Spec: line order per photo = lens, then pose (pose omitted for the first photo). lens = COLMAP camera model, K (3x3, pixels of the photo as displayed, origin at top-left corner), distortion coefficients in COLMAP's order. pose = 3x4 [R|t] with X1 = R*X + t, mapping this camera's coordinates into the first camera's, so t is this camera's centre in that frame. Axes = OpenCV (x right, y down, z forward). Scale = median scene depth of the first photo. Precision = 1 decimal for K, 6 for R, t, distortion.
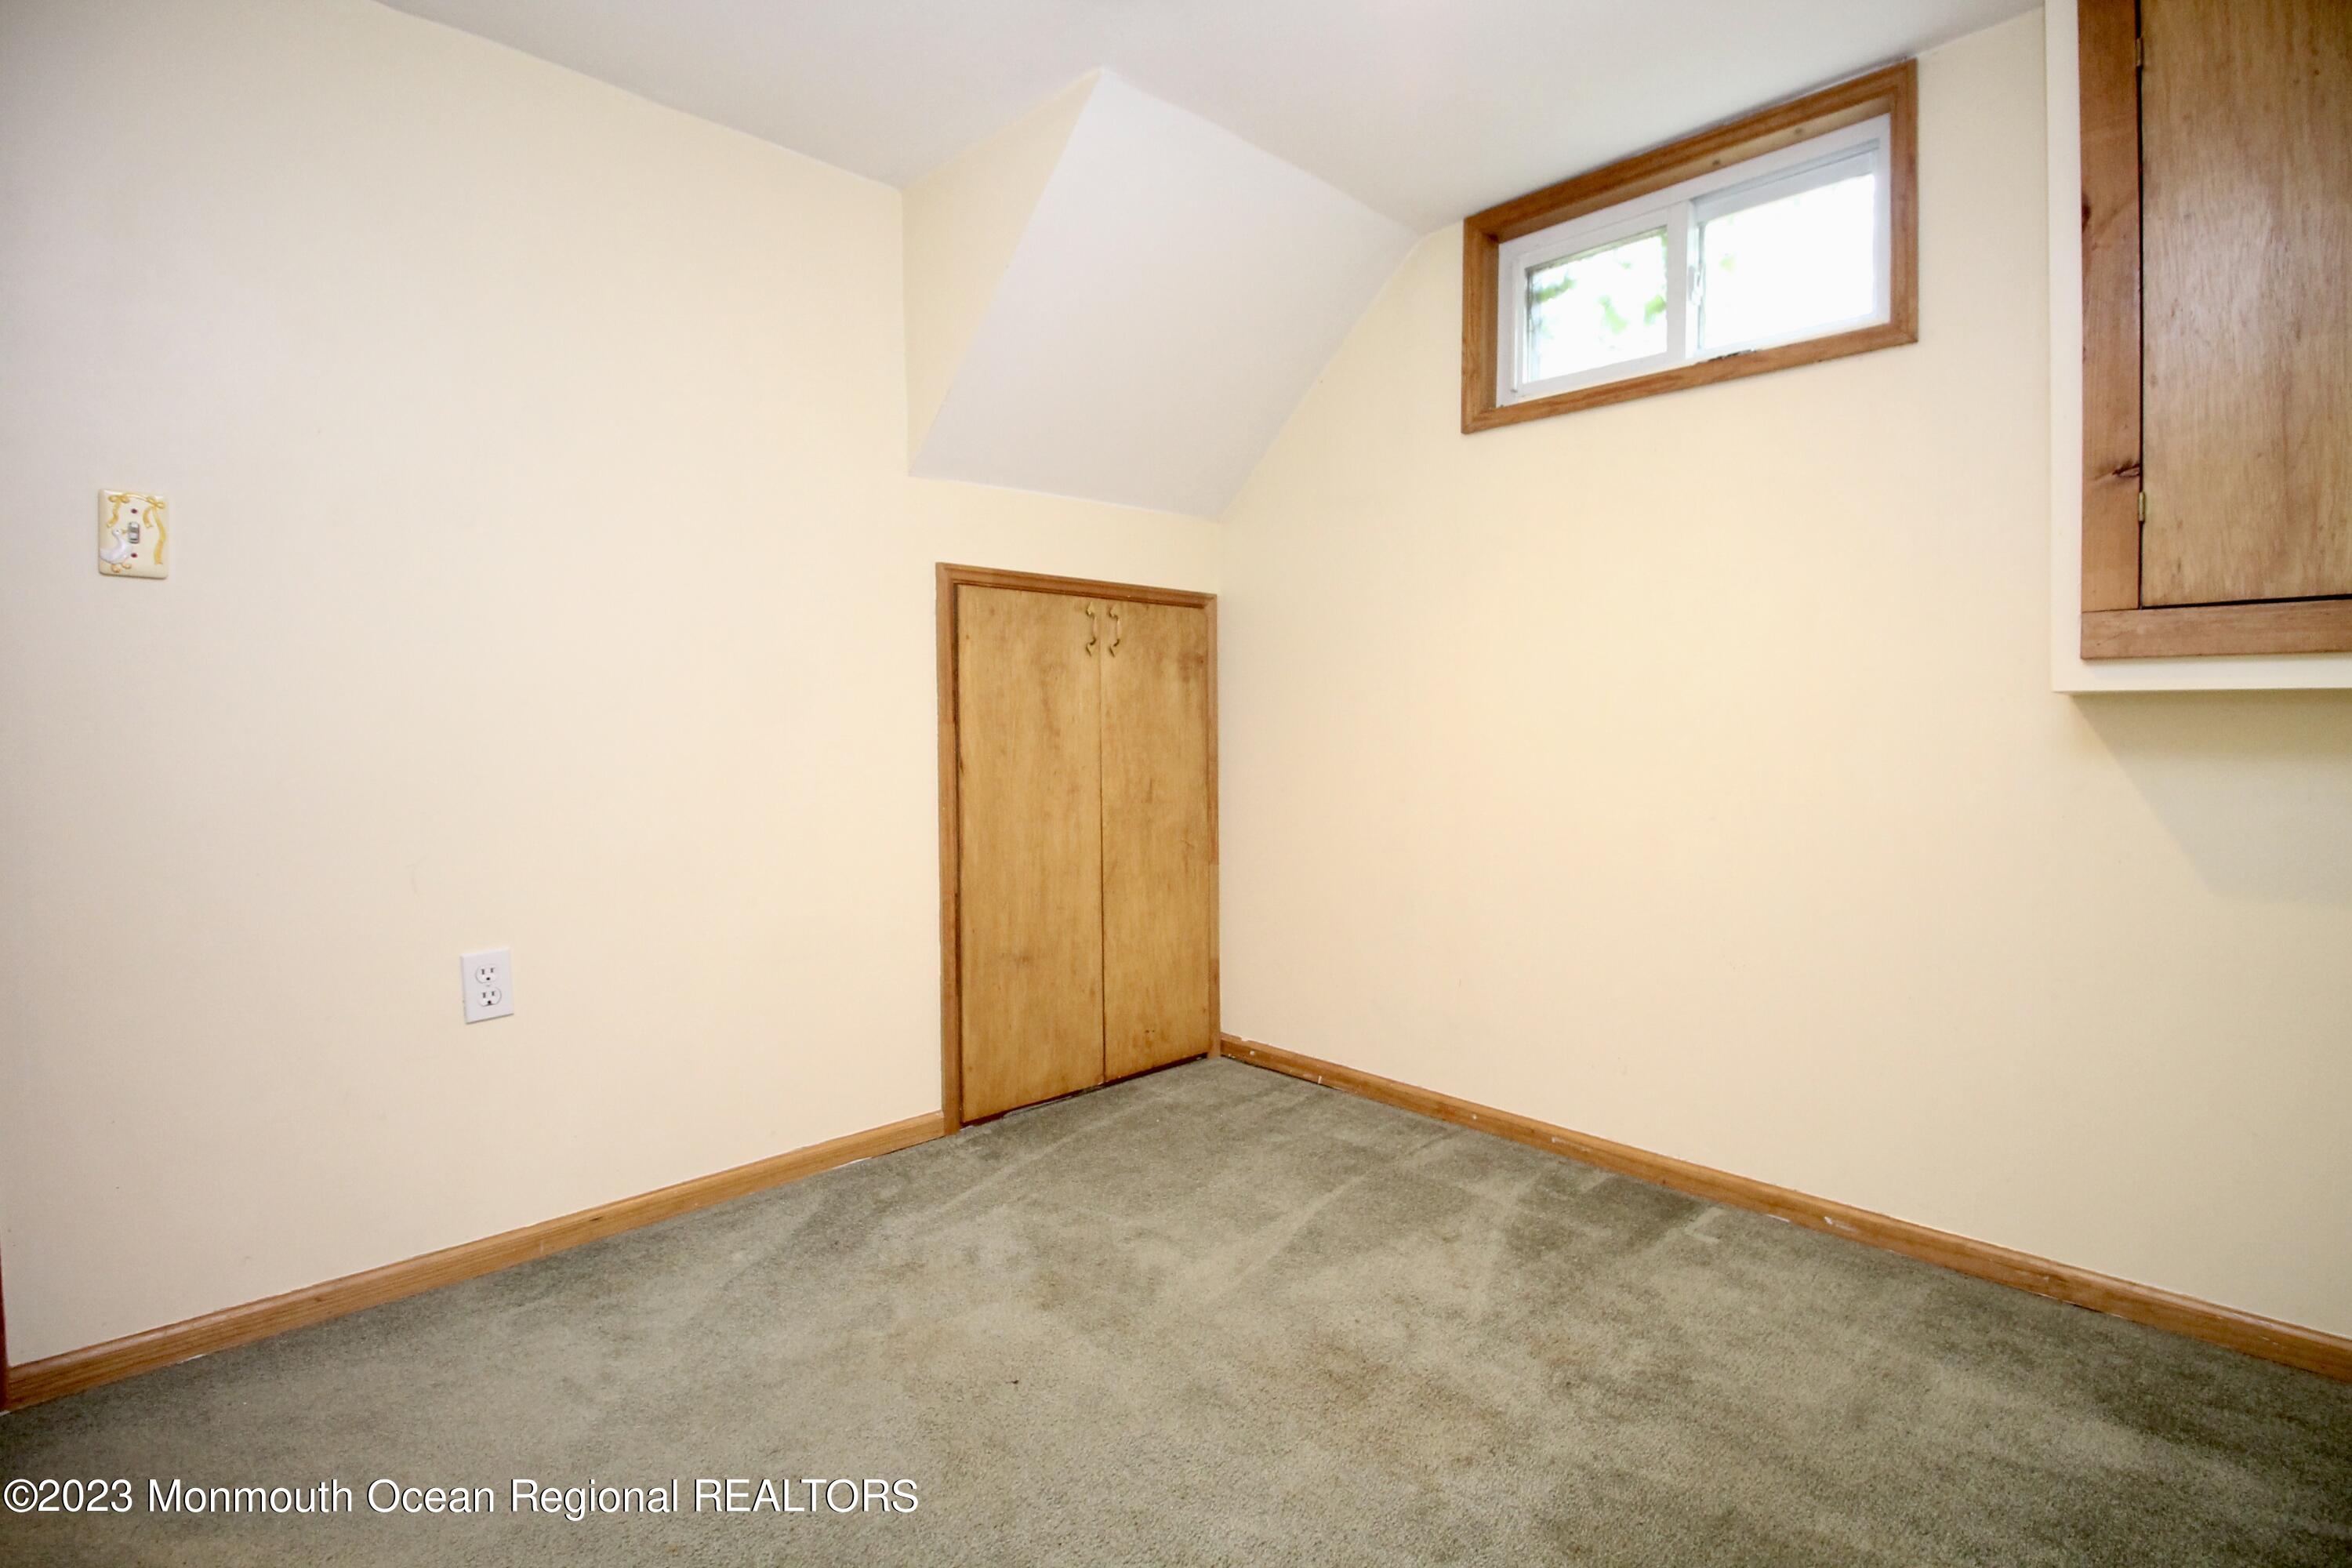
lens RADIAL K [[1101.8, 0, 1204.1], [0, 1101.8, 746.1], [0, 0, 1]] dist [-0.015035, -0.000251]
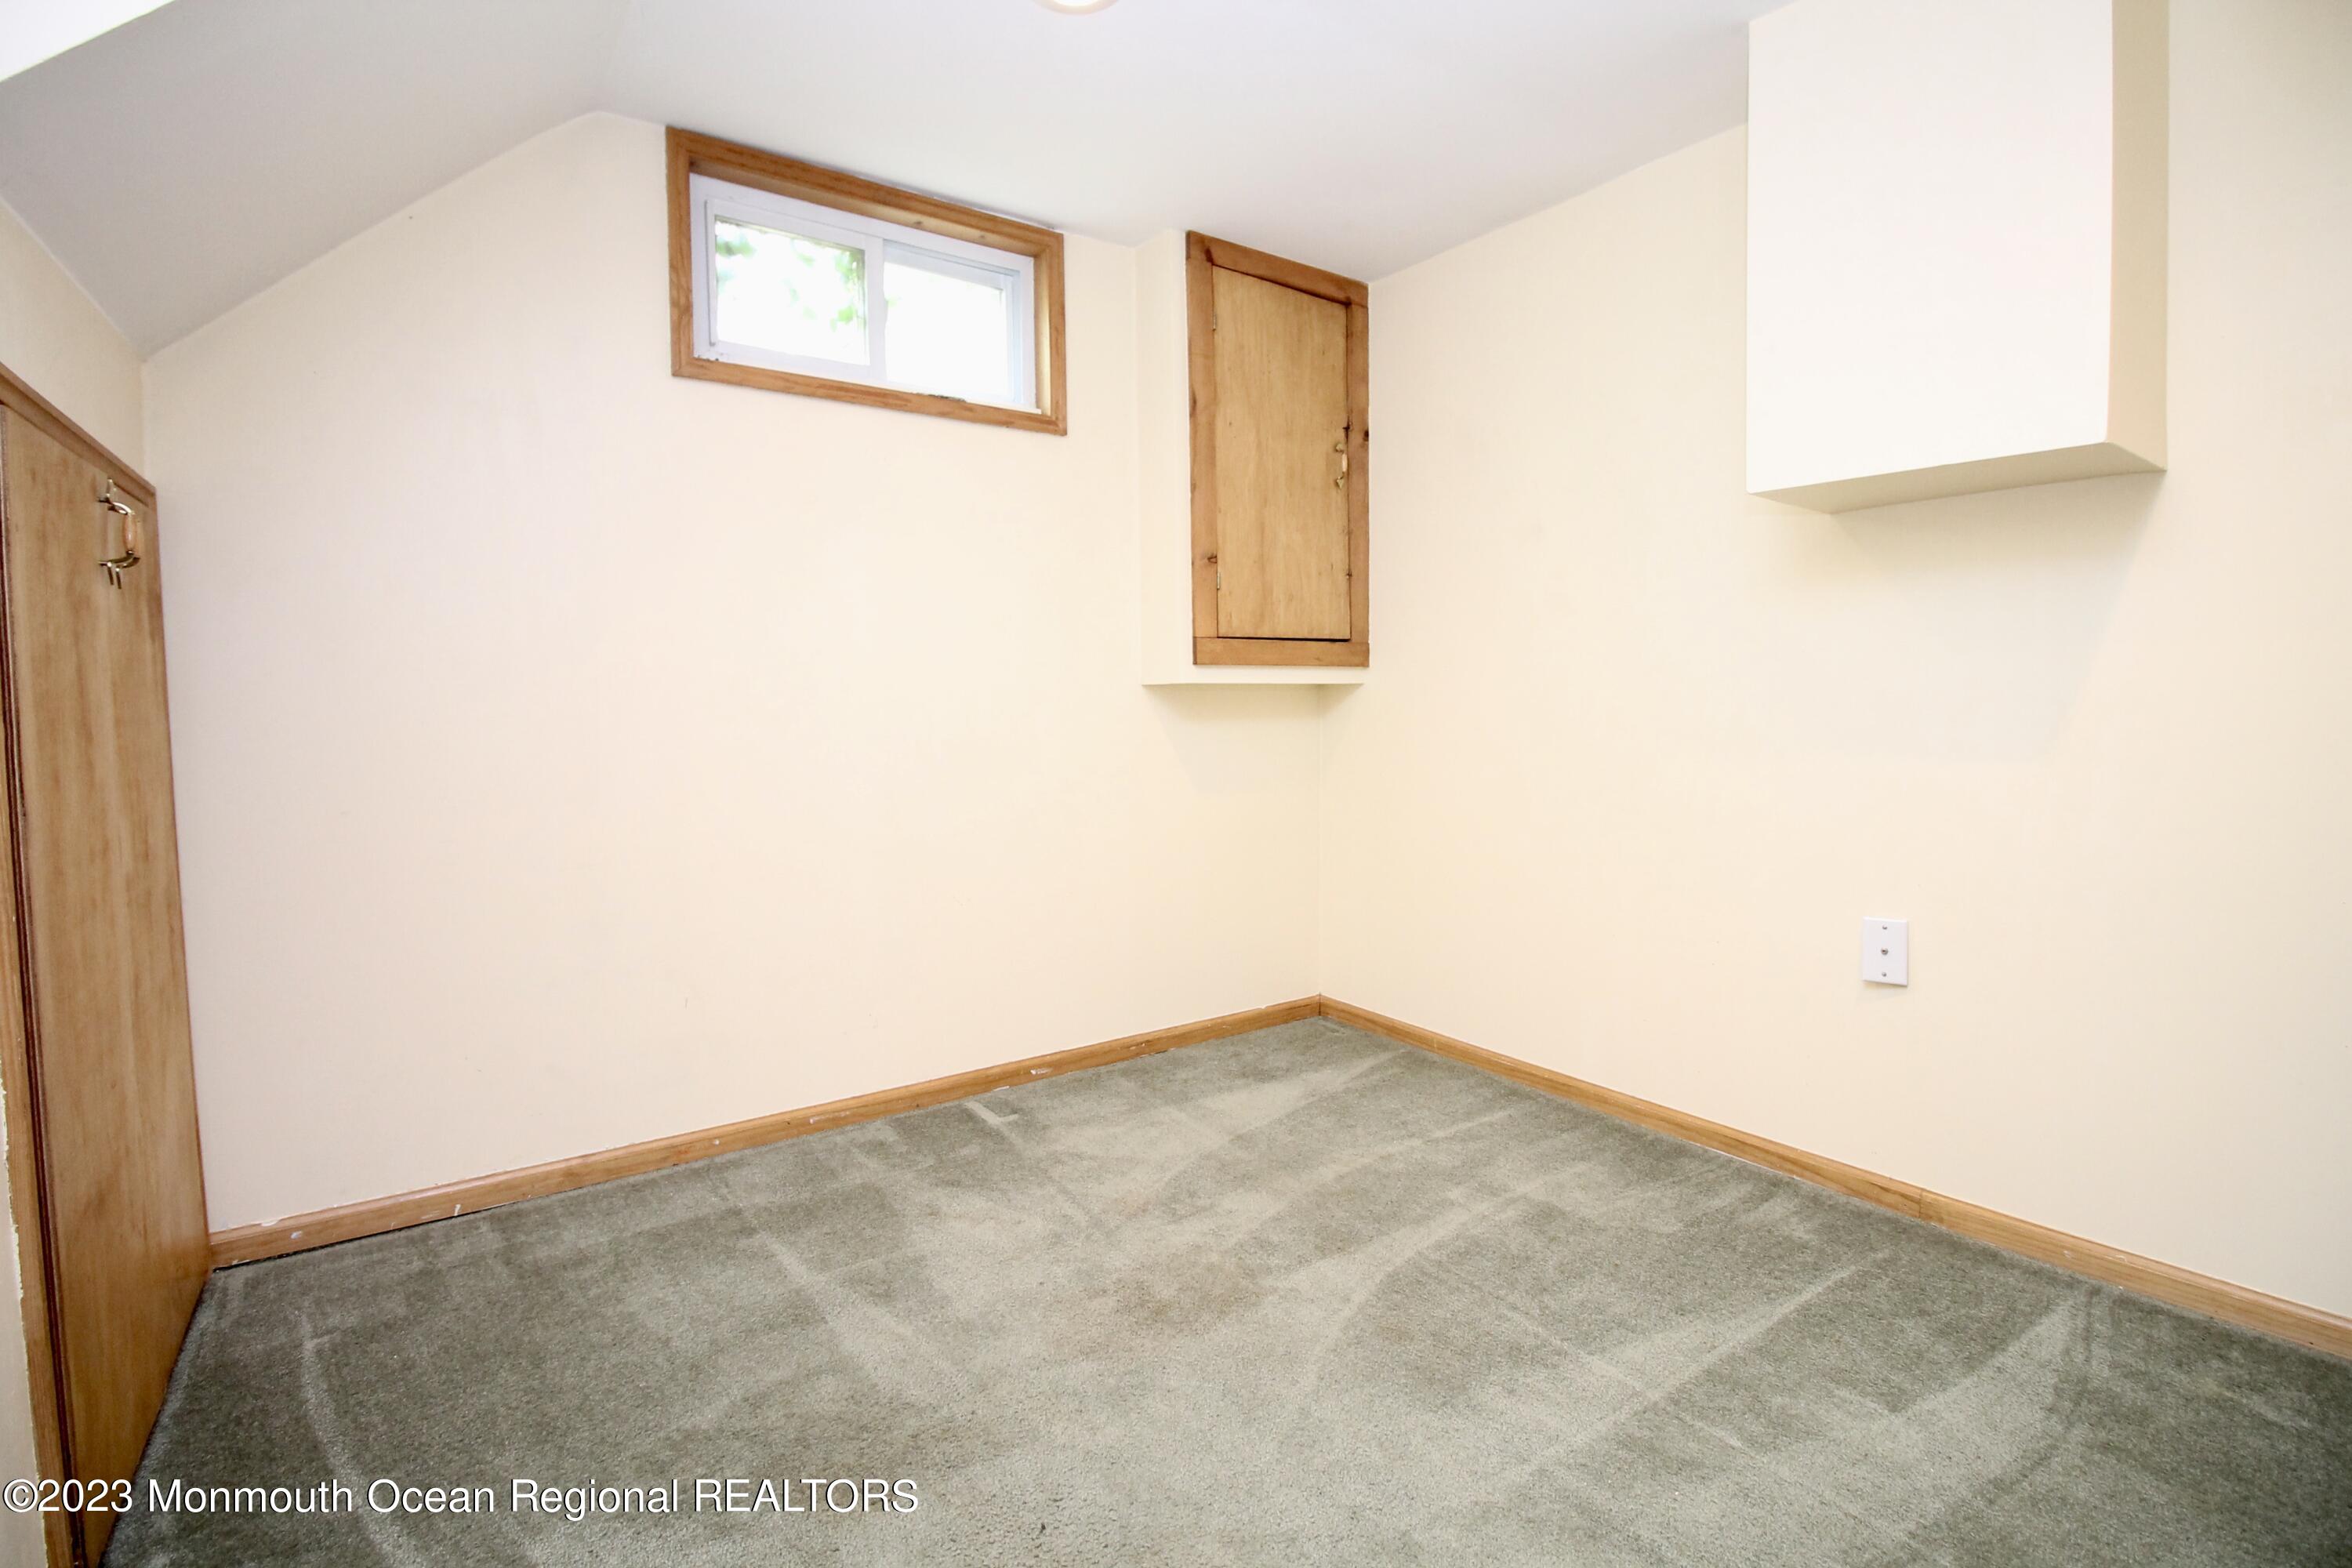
lens RADIAL K [[1101.8, 0, 1204.1], [0, 1101.8, 746.1], [0, 0, 1]] dist [-0.015035, -0.000251]
pose [[0.154488, -0.045525, 0.986945, -0.661933], [0.028649, 0.998724, 0.041584, -0.016928], [-0.987579, 0.021850, 0.155596, 0.528831]]
